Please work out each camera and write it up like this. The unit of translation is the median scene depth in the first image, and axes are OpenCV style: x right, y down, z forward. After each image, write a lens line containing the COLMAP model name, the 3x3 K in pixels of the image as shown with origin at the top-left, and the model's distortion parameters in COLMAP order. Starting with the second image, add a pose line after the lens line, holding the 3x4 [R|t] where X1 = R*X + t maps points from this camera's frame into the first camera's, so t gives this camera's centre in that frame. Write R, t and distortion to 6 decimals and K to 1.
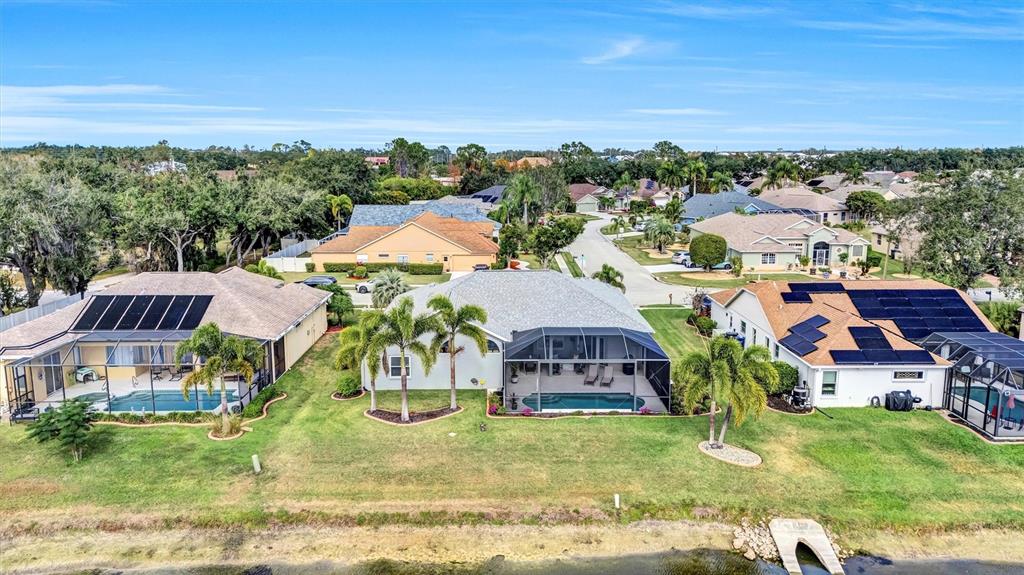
lens RADIAL K [[777.2, 0, 512.0], [0, 777.2, 287.5], [0, 0, 1]] dist [0.042250, -0.004772]
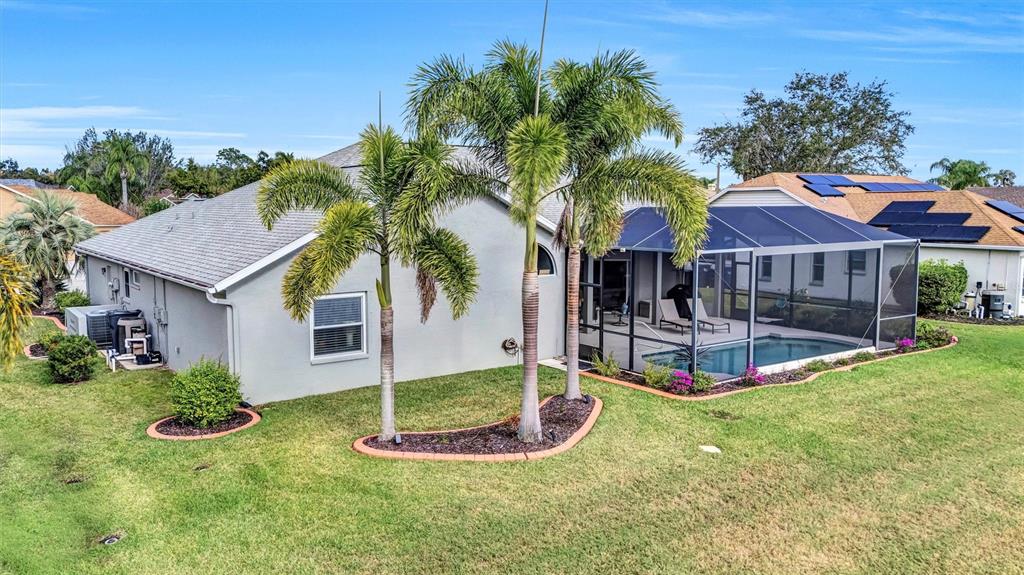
lens RADIAL K [[831.0, 0, 512.0], [0, 831.0, 287.5], [0, 0, 1]] dist [0.037683, -0.002774]
pose [[0.816113, -0.061754, 0.574583, -0.323217], [0.100585, 0.994277, -0.036006, 0.117243], [-0.569071, 0.087180, 0.817654, 0.707172]]
